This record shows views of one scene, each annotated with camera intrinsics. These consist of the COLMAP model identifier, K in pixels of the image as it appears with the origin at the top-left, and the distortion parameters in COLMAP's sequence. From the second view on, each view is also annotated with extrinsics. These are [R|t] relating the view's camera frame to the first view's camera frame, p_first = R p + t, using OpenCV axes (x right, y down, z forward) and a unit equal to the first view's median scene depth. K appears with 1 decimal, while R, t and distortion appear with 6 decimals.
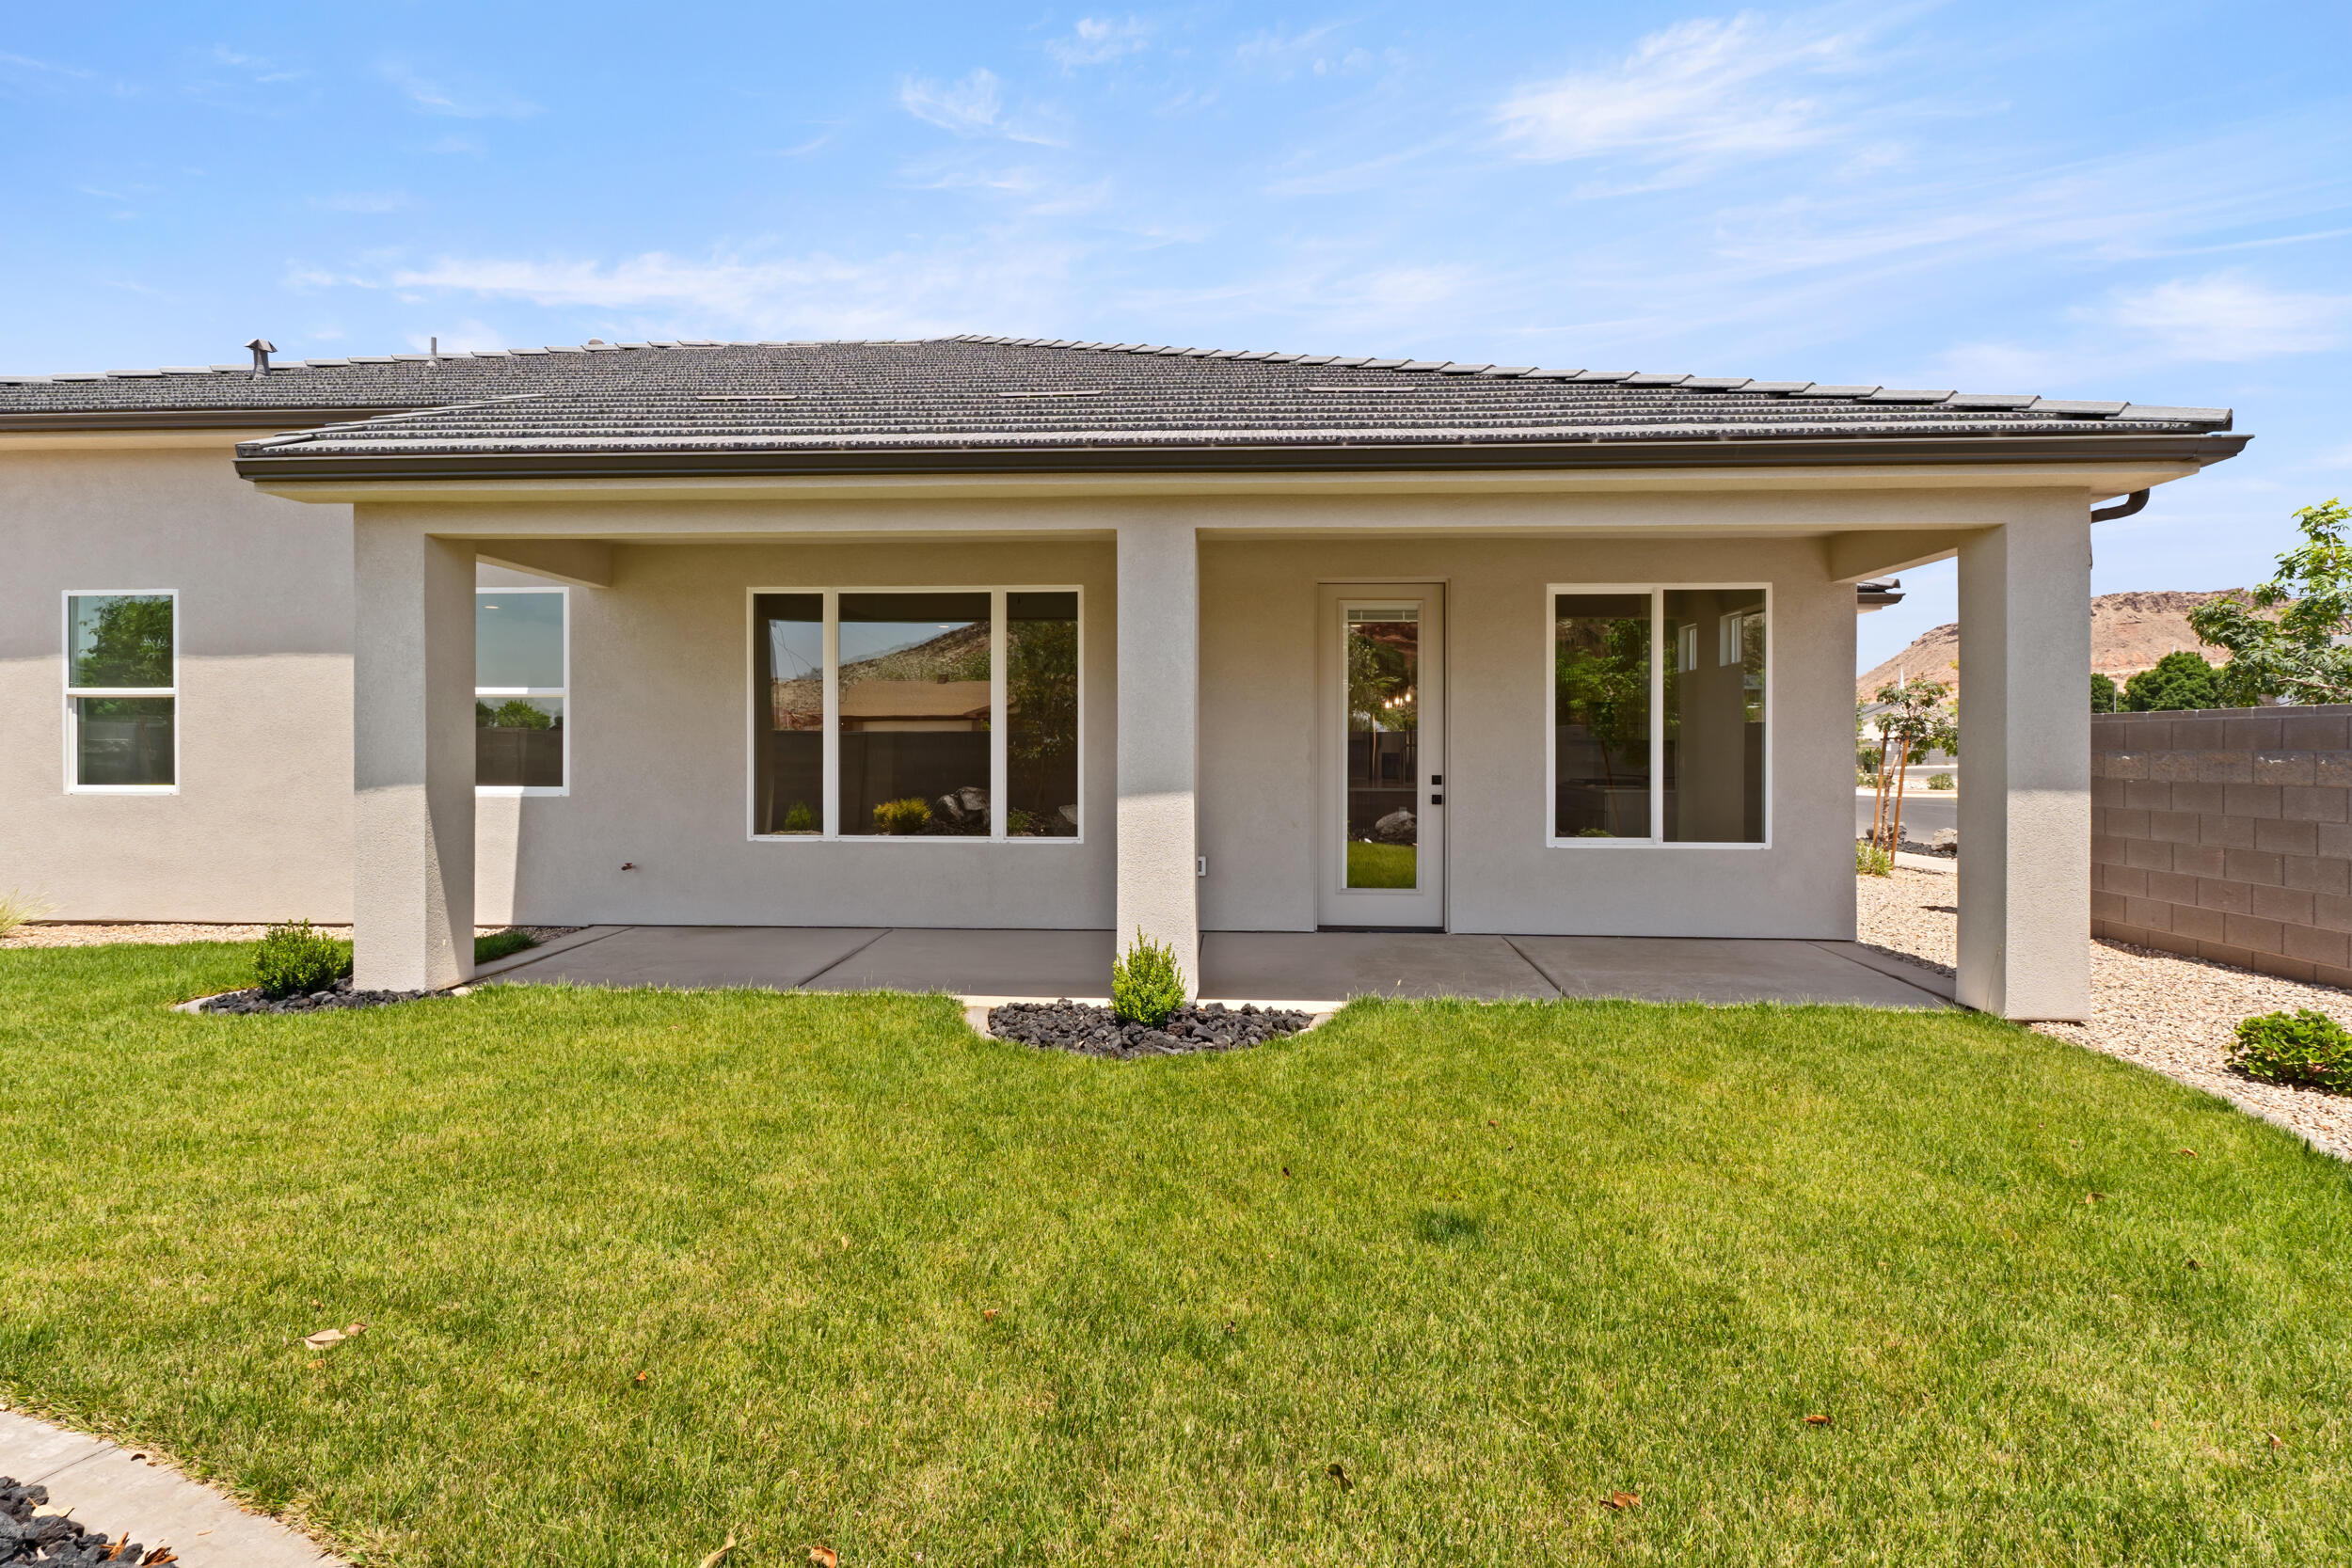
lens RADIAL K [[1124.4, 0, 1200.0], [0, 1124.4, 723.6], [0, 0, 1]] dist [0.001774, 0.000011]
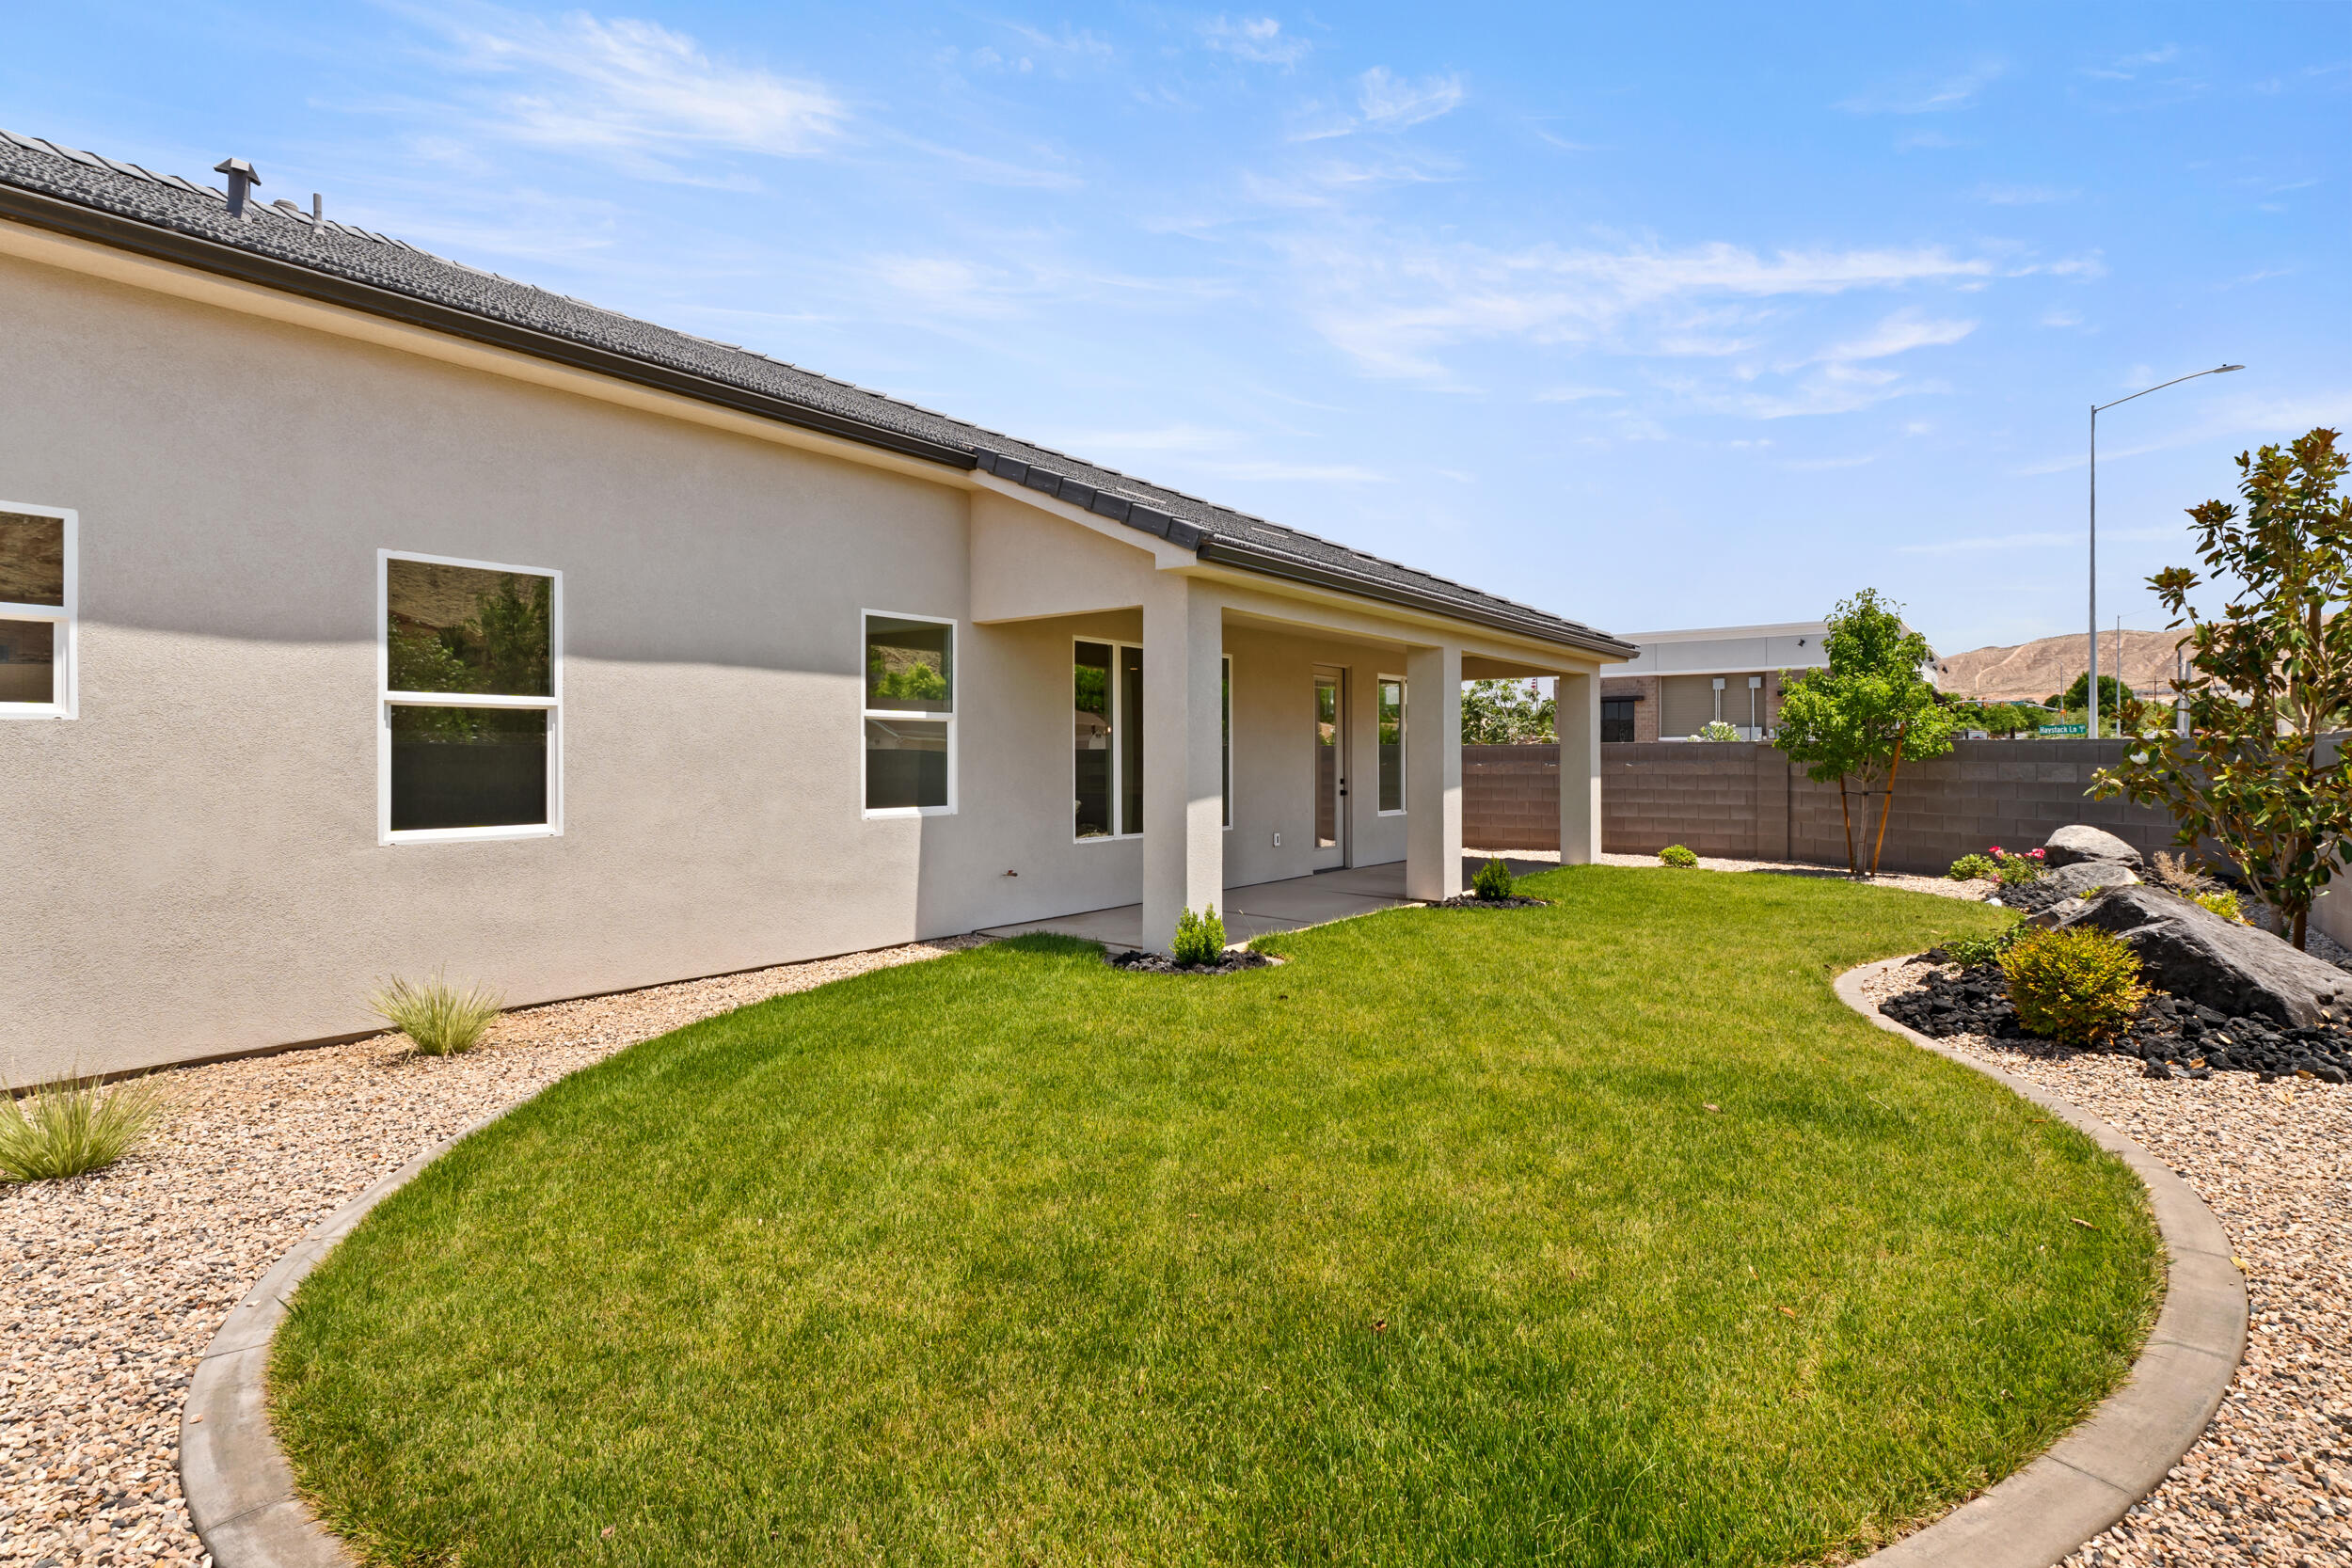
lens RADIAL K [[1129.5, 0, 1184.4], [0, 1129.5, 763.7], [0, 0, 1]] dist [0.001727, 0.000646]
pose [[0.569059, -0.008821, 0.822249, -1.301139], [-0.003614, 0.999906, 0.013227, 0.001464], [-0.822289, -0.010498, 0.568974, 0.204597]]
